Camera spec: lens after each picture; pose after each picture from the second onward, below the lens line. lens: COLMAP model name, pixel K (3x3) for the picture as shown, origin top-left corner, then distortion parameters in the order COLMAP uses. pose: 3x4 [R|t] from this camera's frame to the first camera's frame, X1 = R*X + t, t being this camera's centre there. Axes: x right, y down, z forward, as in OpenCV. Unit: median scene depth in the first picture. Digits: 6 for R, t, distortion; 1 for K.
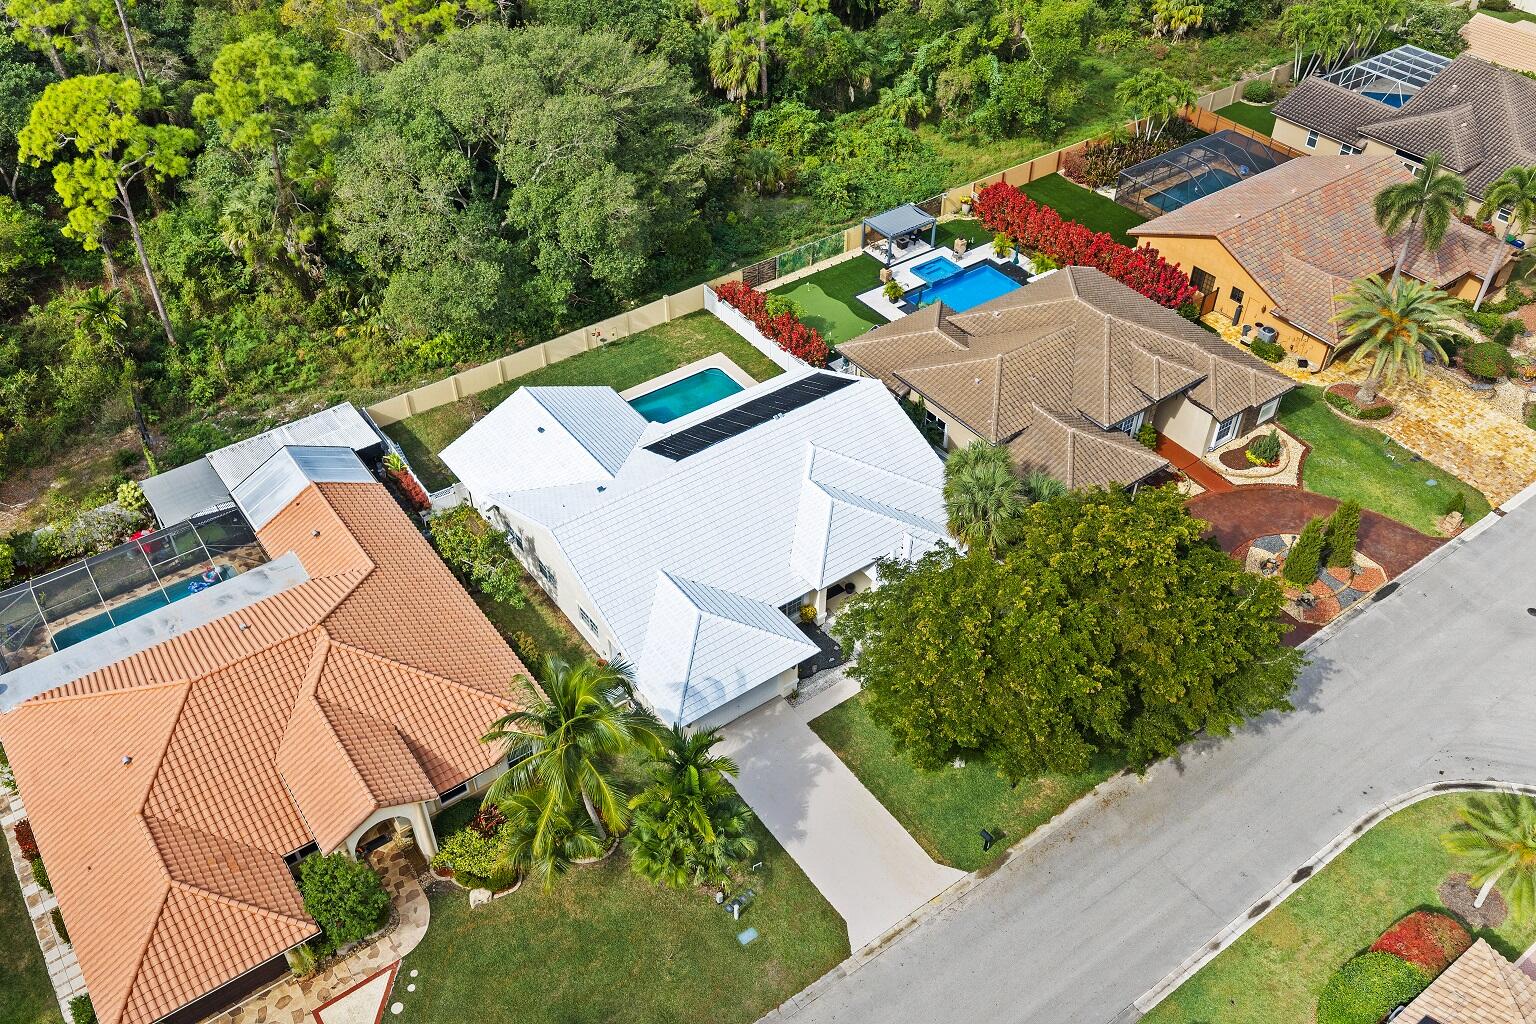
lens RADIAL K [[1272.7, 0, 762.4], [0, 1272.7, 508.5], [0, 0, 1]] dist [0.004304, -0.007916]
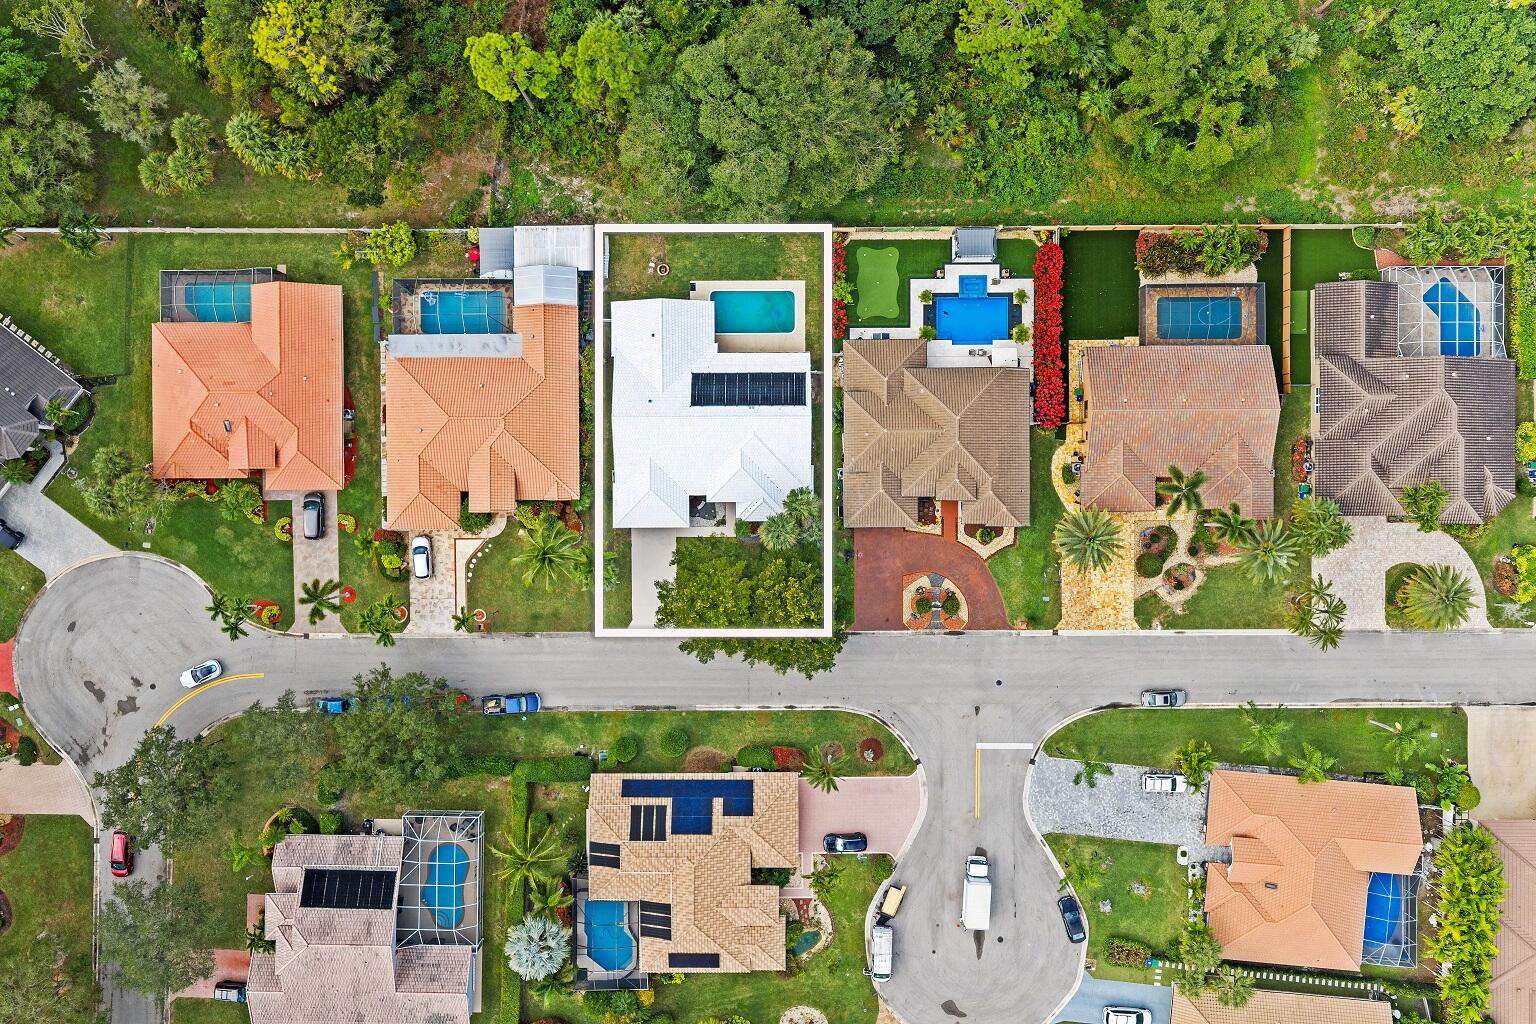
lens RADIAL K [[1272.7, 0, 762.4], [0, 1272.7, 508.5], [0, 0, 1]] dist [0.004304, -0.007916]
pose [[0.813266, 0.581828, 0.008599, 0.119477], [-0.382973, 0.524068, 0.760713, -1.785949], [0.438098, -0.621956, 0.649031, -0.422401]]
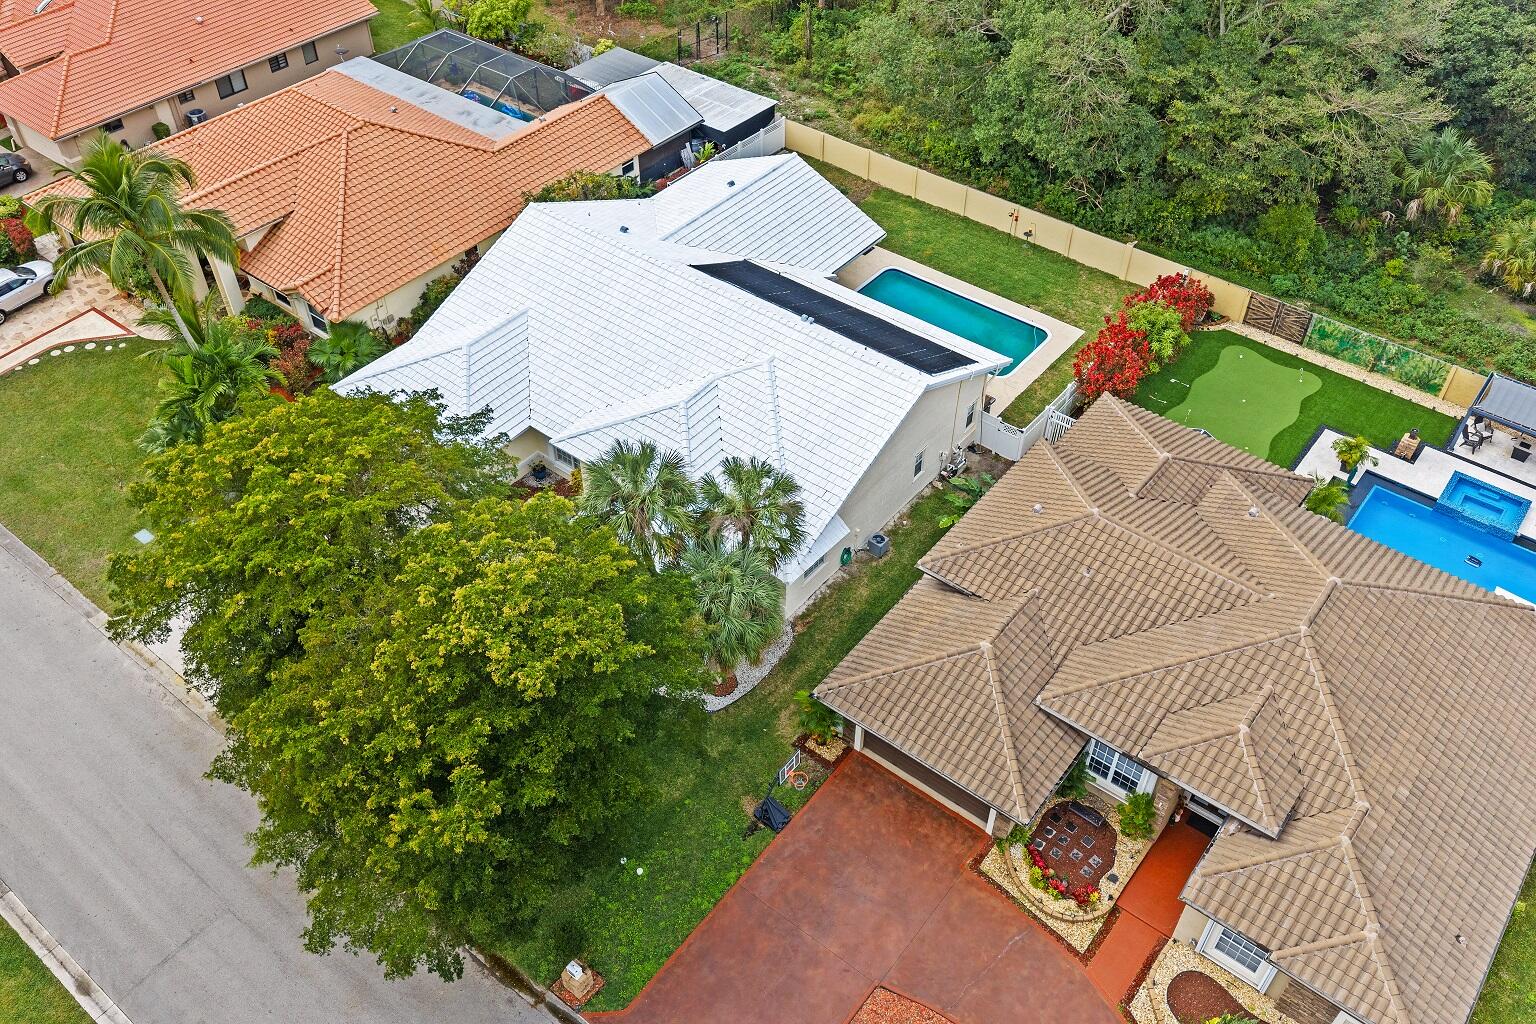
lens RADIAL K [[1272.7, 0, 762.4], [0, 1272.7, 508.5], [0, 0, 1]] dist [0.004304, -0.007916]
pose [[0.268416, 0.662857, -0.698980, 0.716231], [-0.636795, 0.666548, 0.387564, -0.323057], [0.722803, 0.341079, 0.601016, 0.698153]]
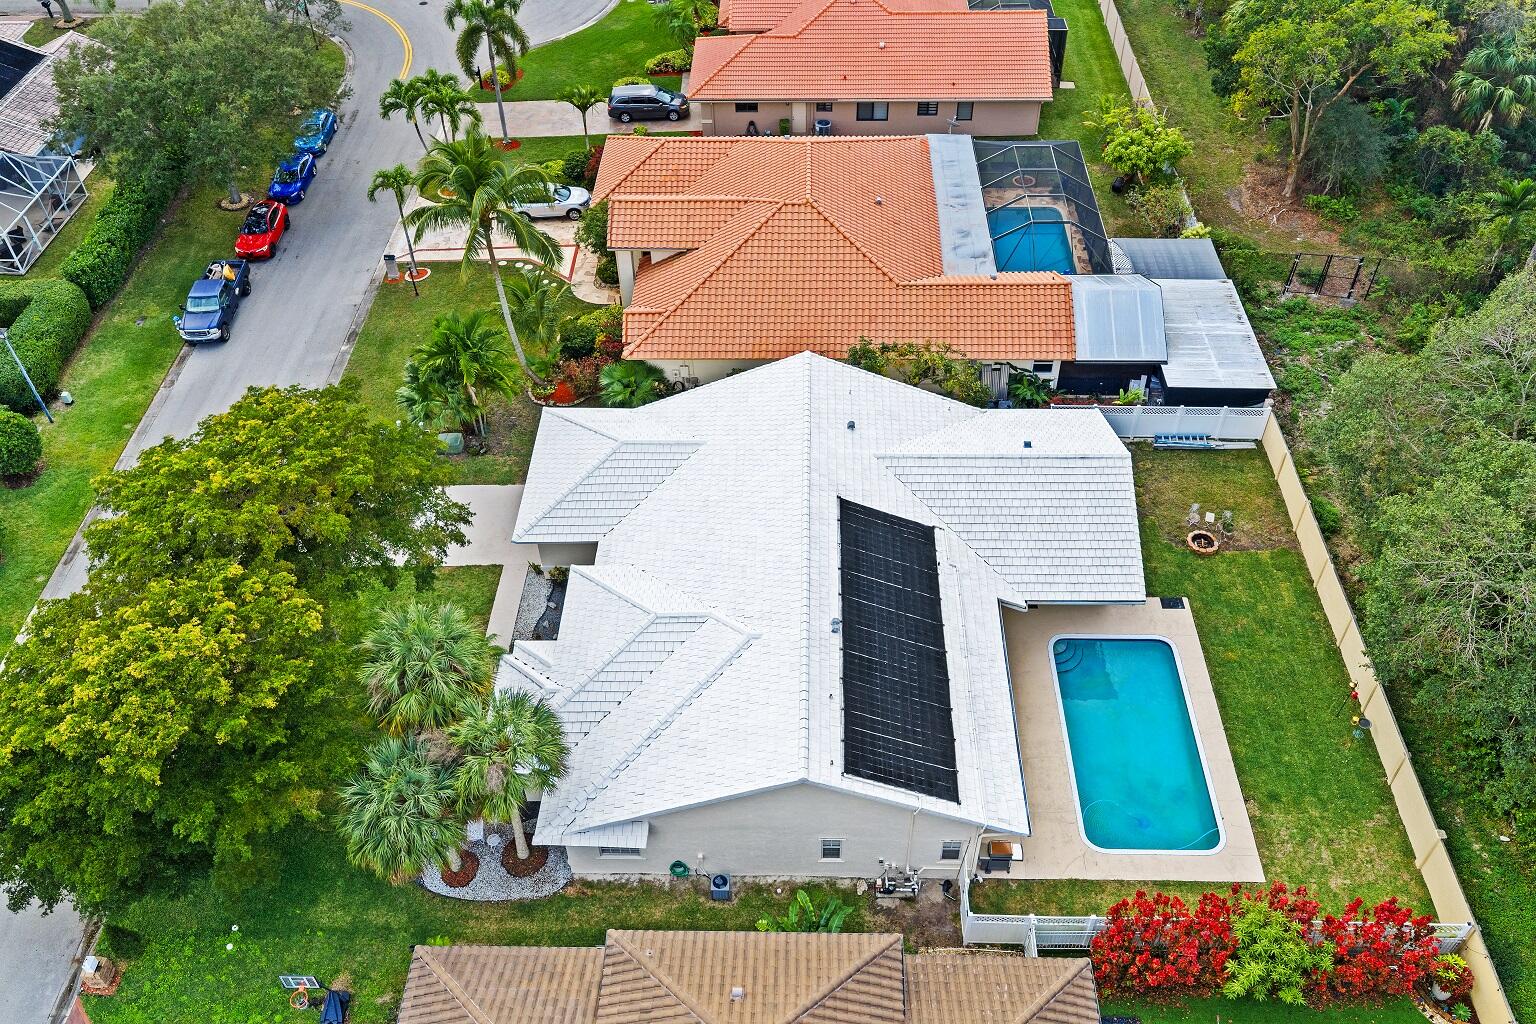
lens RADIAL K [[1272.7, 0, 762.4], [0, 1272.7, 508.5], [0, 0, 1]] dist [0.004304, -0.007916]
pose [[-0.609641, 0.561839, -0.559174, 0.420787], [-0.507420, 0.265346, 0.819827, -0.697706], [0.608985, 0.783536, 0.123323, 1.038797]]
